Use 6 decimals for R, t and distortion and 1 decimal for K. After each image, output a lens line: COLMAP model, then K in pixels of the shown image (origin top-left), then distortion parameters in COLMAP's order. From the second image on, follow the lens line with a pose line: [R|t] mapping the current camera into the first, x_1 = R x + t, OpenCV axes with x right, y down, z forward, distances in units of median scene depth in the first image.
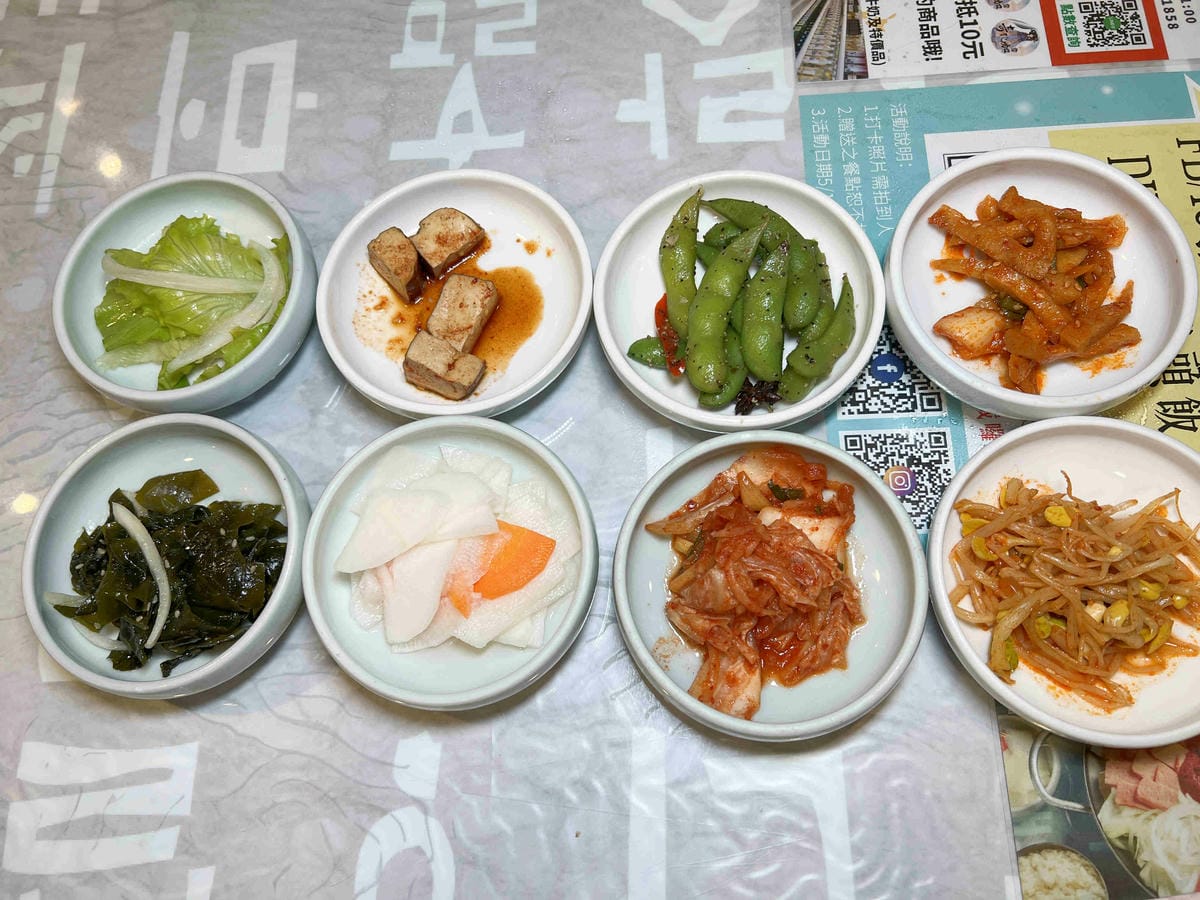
lens RADIAL K [[993.8, 0, 600.0], [0, 993.8, 450.0], [0, 0, 1]] dist [0.053081, -0.085341]
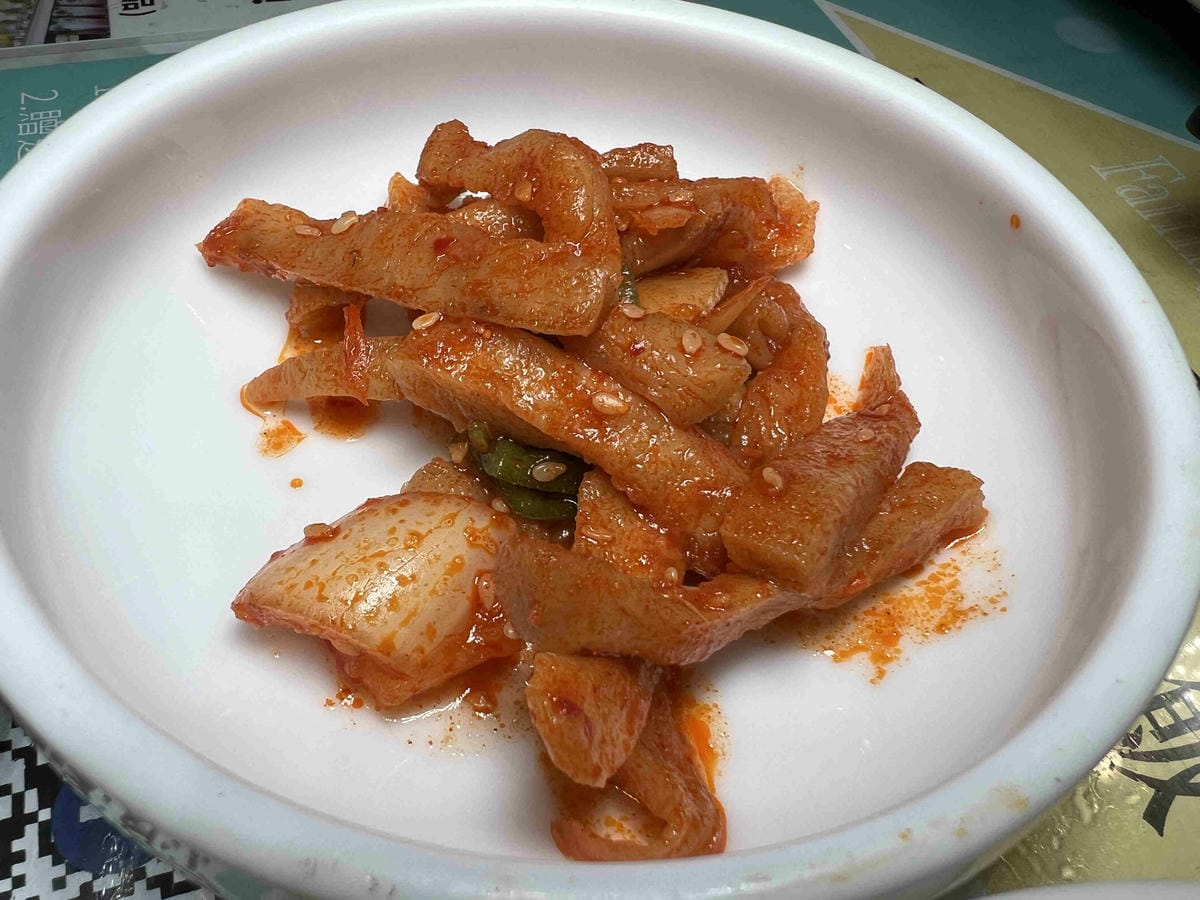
lens RADIAL K [[1041.2, 0, 600.0], [0, 1041.2, 450.0], [0, 0, 1]] dist [-0.086488, 0.004662]
pose [[0.934204, -0.128912, 0.332633, 0.344518], [0.236694, 0.921610, -0.307590, -0.062490], [-0.266906, 0.366084, 0.891484, 0.761462]]
